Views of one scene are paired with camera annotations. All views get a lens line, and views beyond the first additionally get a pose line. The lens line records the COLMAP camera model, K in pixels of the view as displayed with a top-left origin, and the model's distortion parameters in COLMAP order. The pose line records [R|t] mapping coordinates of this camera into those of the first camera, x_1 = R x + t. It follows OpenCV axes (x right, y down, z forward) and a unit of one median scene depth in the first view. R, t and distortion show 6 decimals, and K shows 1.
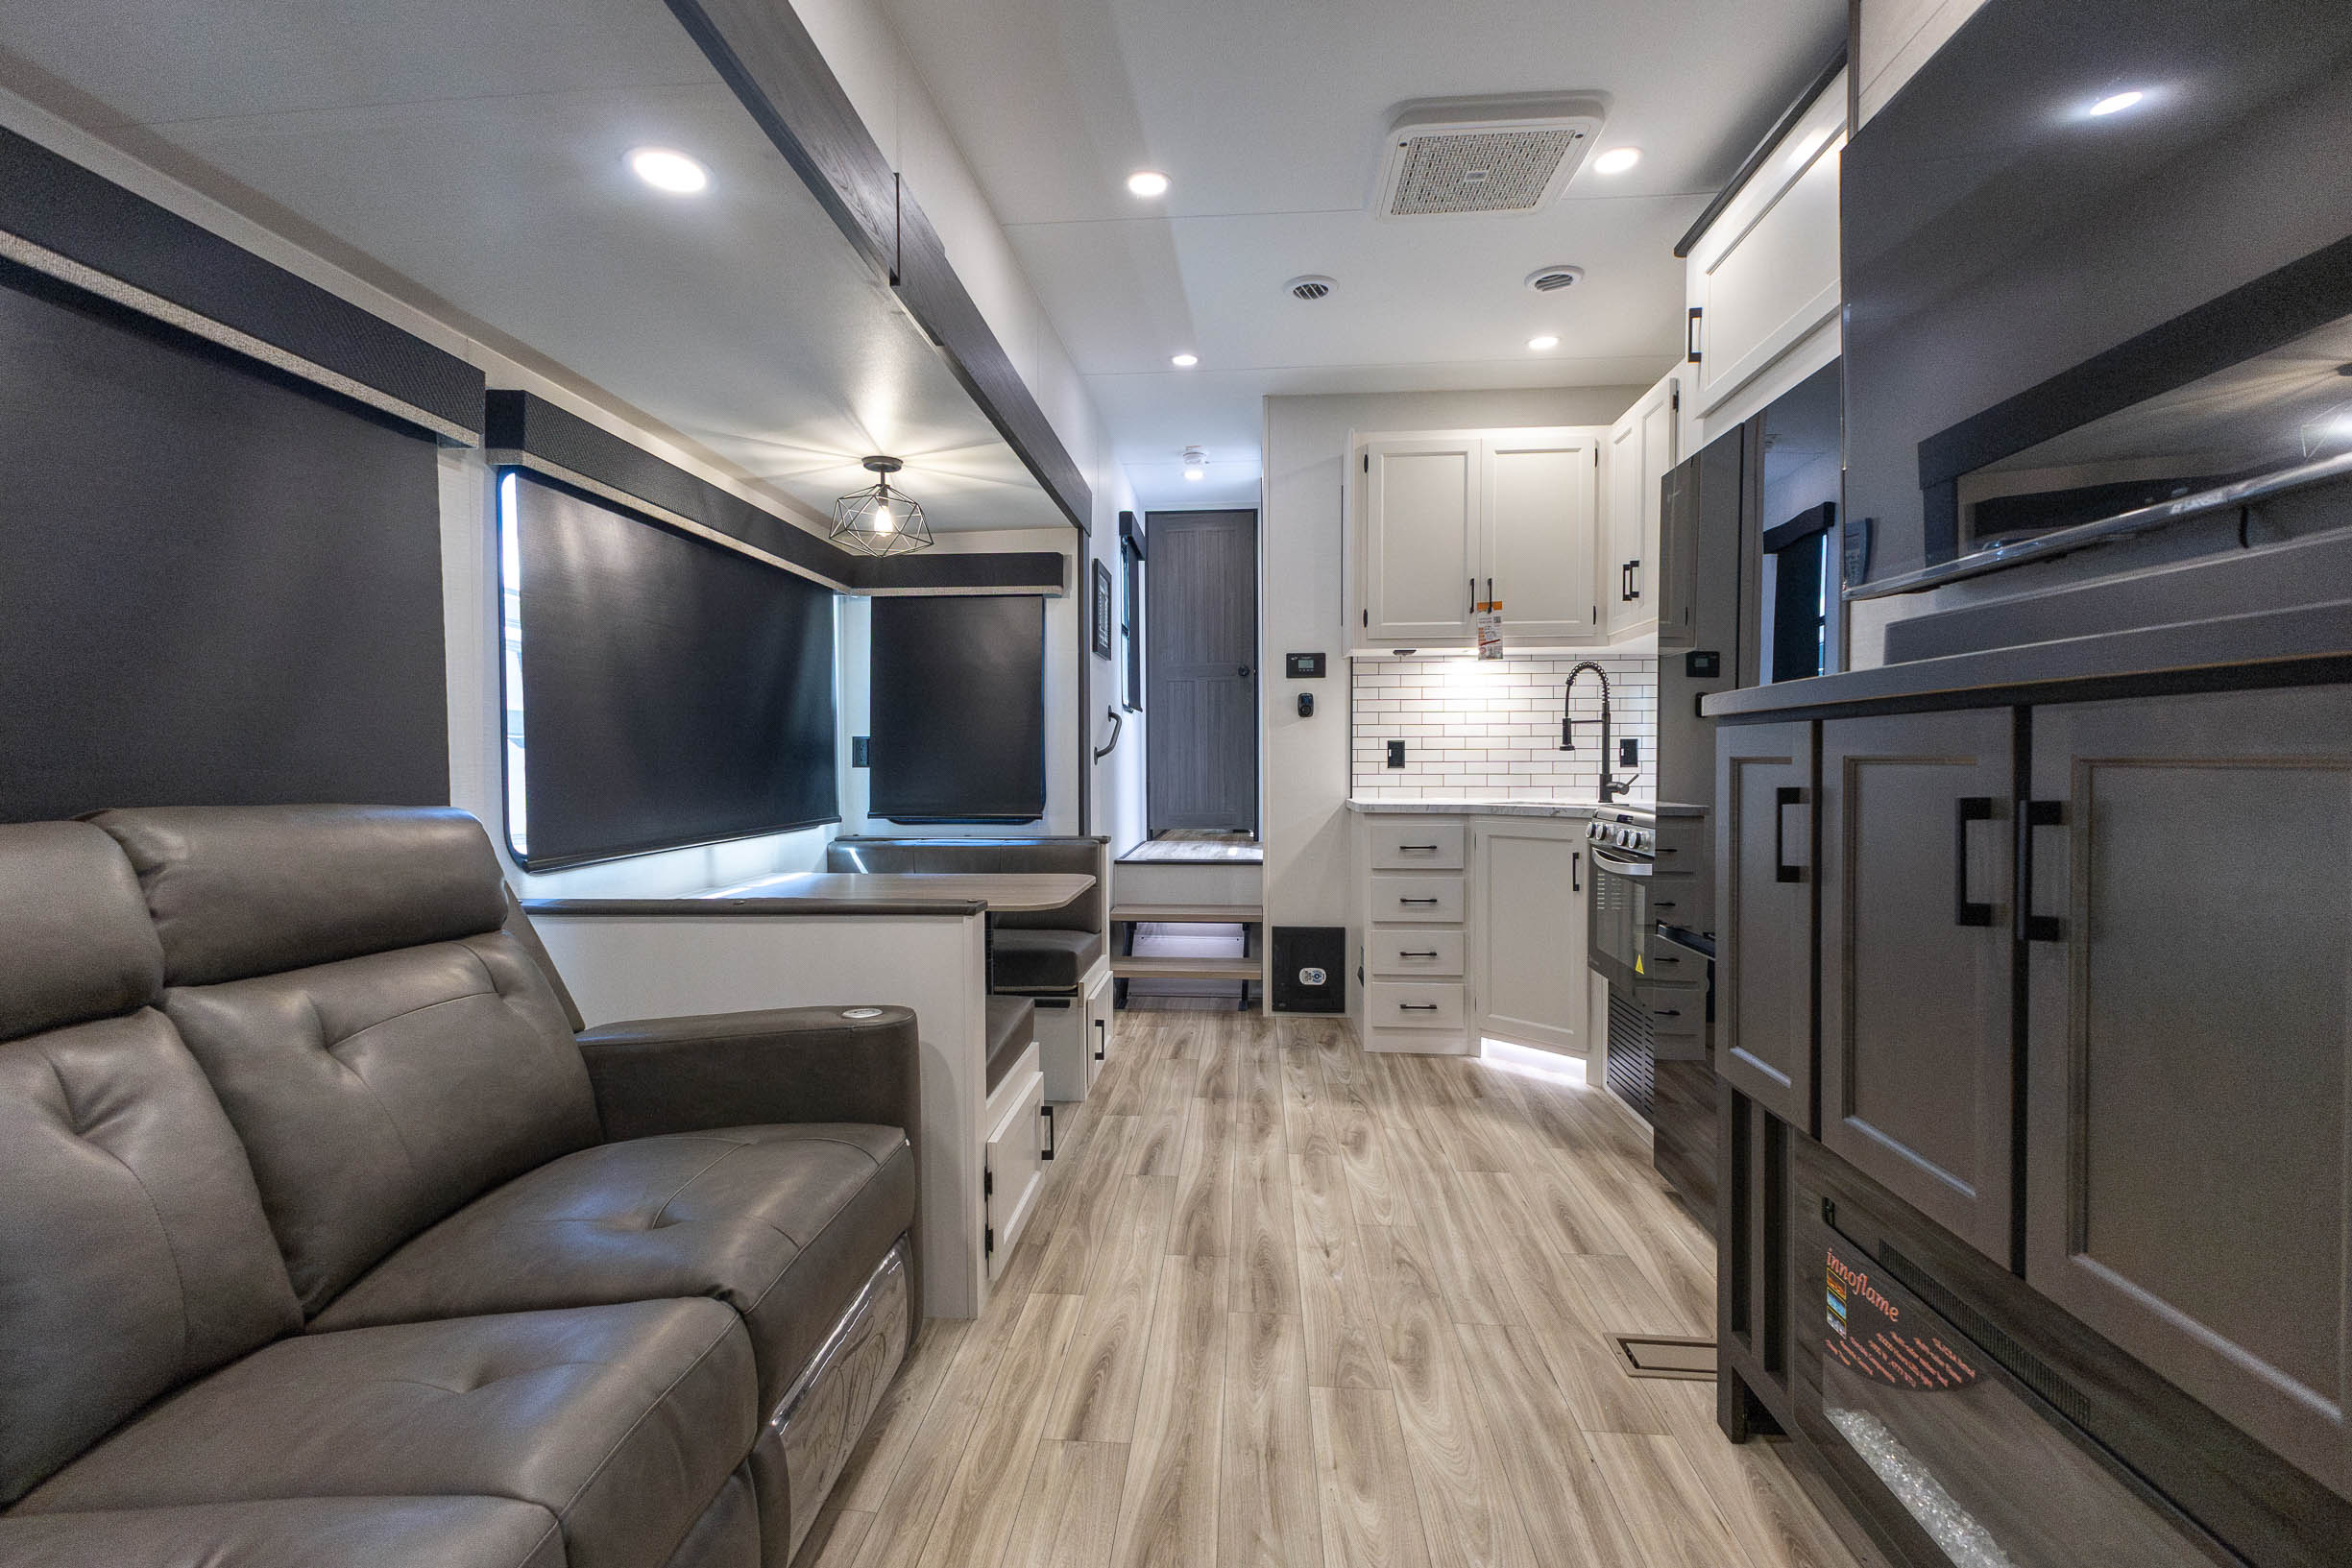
lens RADIAL K [[1010.8, 0, 1192.9], [0, 1010.8, 795.1], [0, 0, 1]] dist [0.005304, -0.000857]
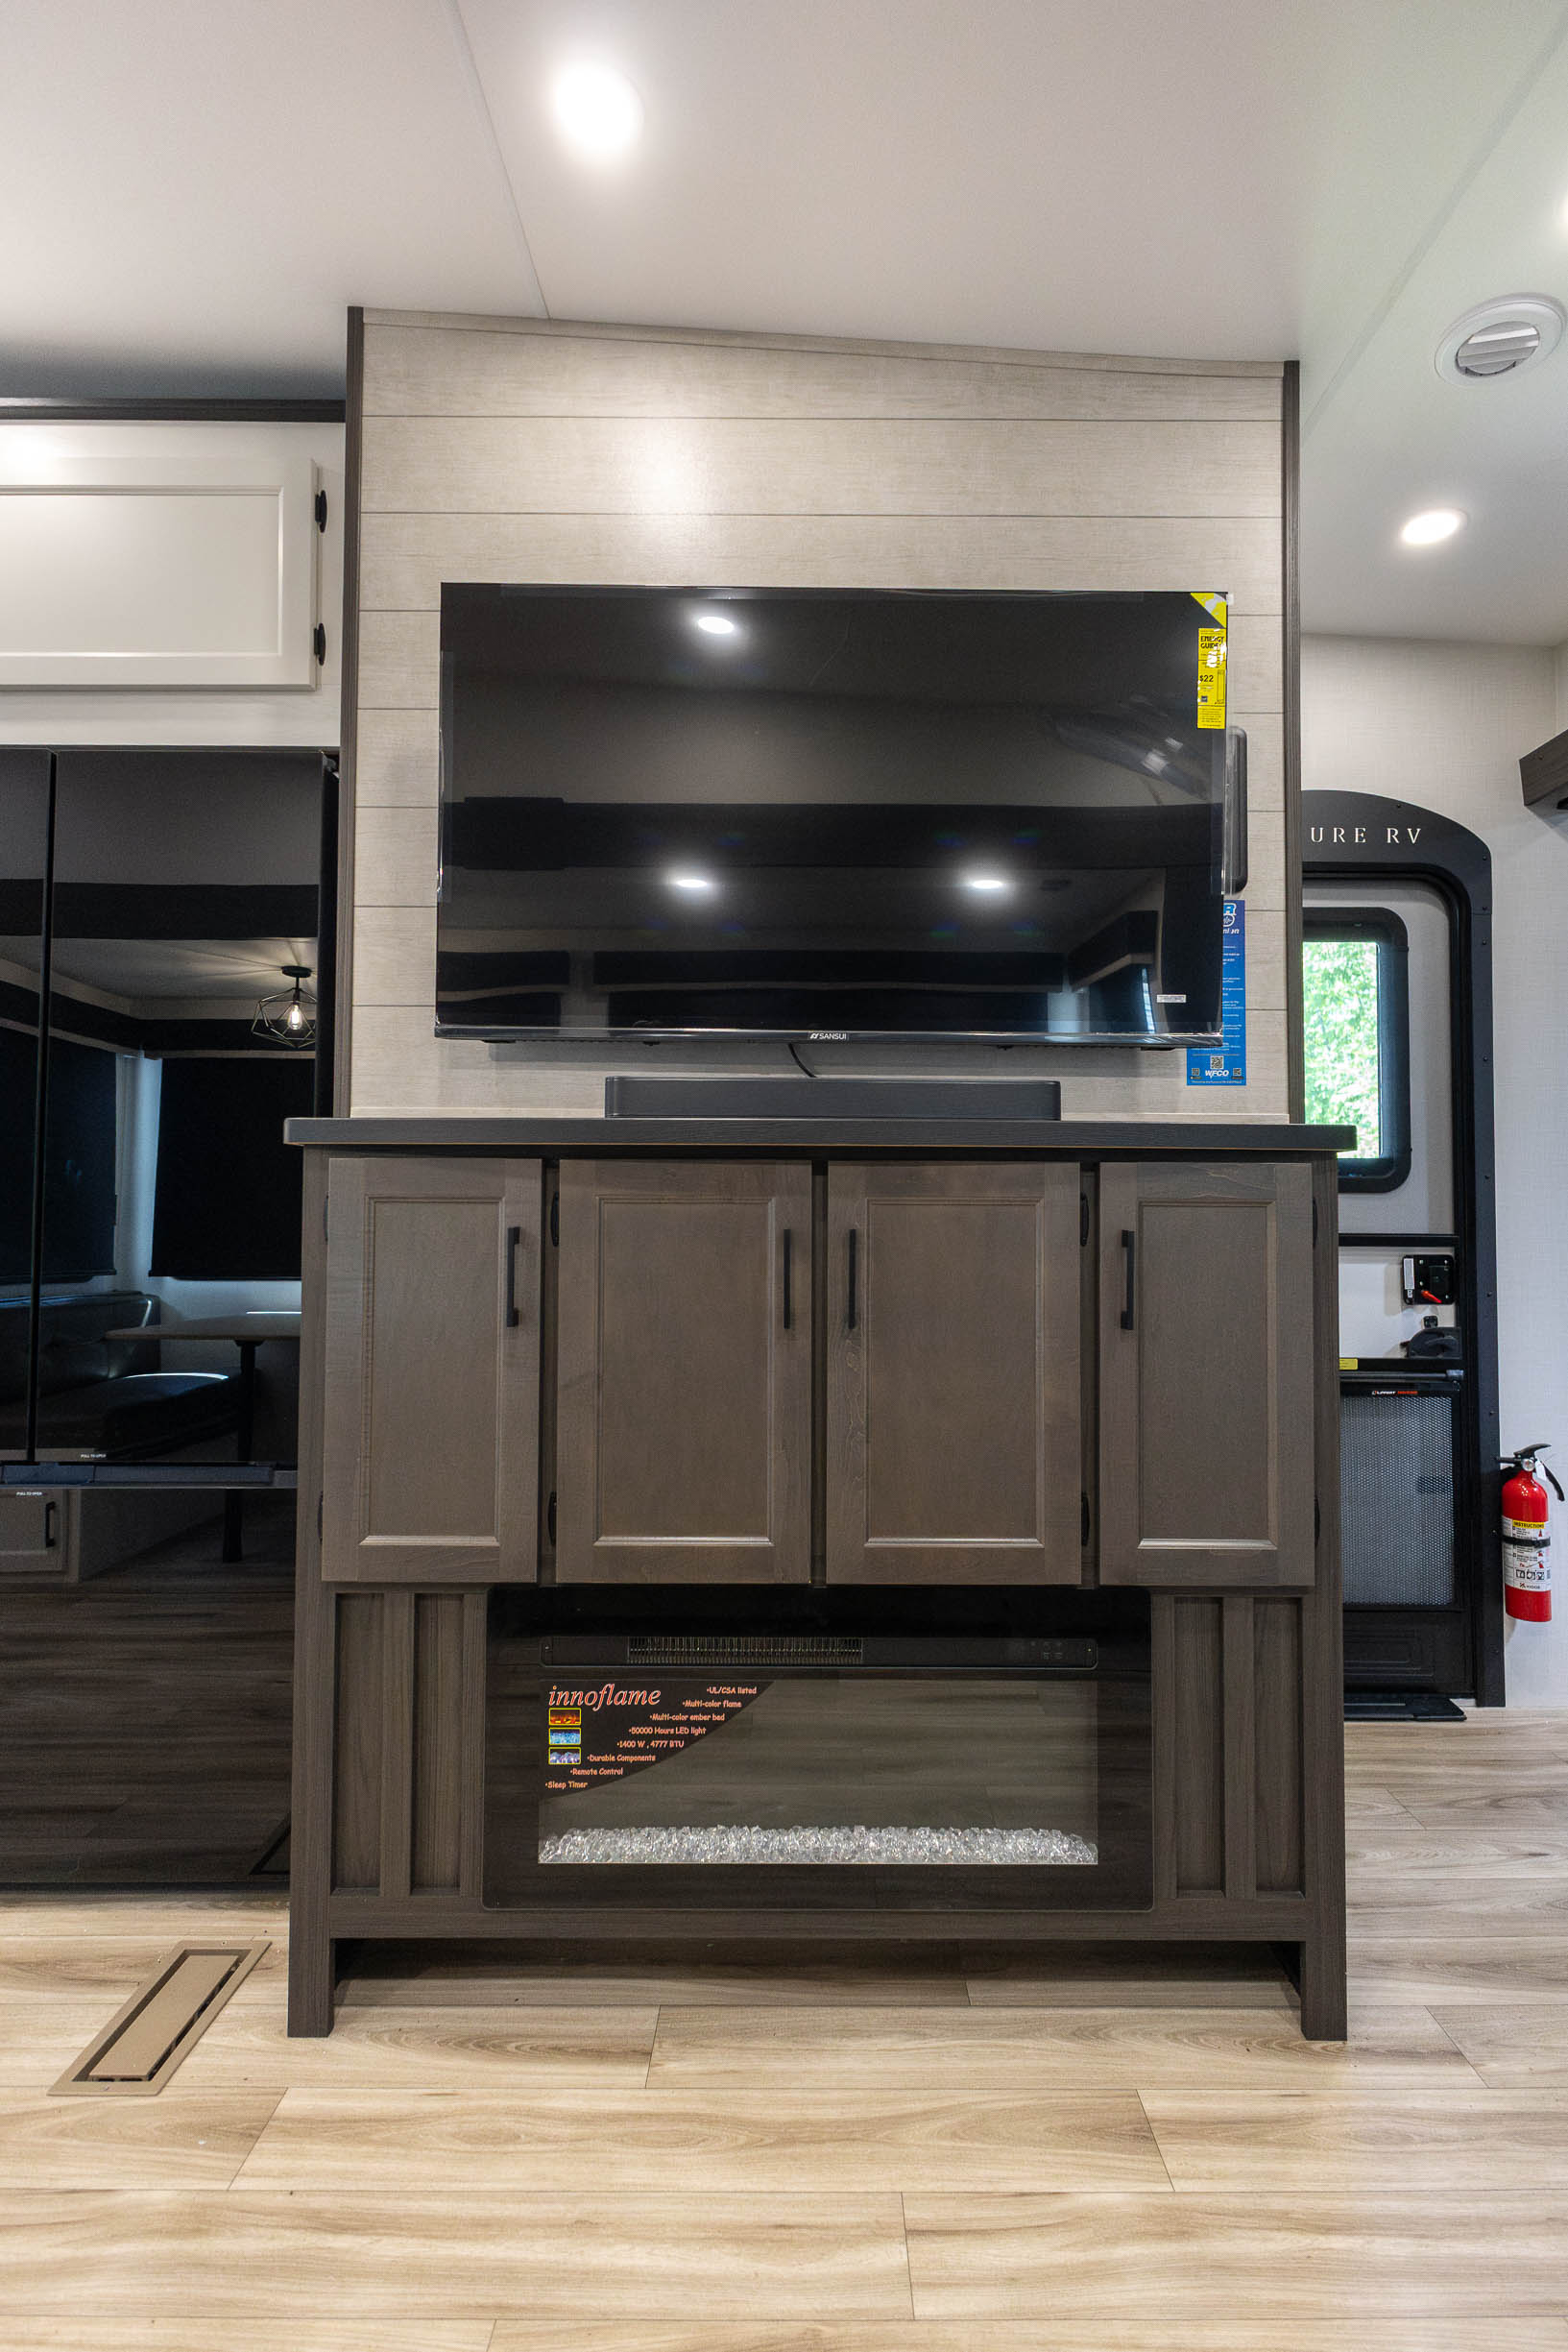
lens RADIAL K [[1118.6, 0, 799.2], [0, 1118.6, 1180.7], [0, 0, 1]] dist [-0.002131, -0.000646]
pose [[-0.065980, 0.034145, 0.997237, -0.471186], [0.029653, 0.999040, -0.032244, -0.009472], [-0.997380, 0.027444, -0.066929, 0.758210]]
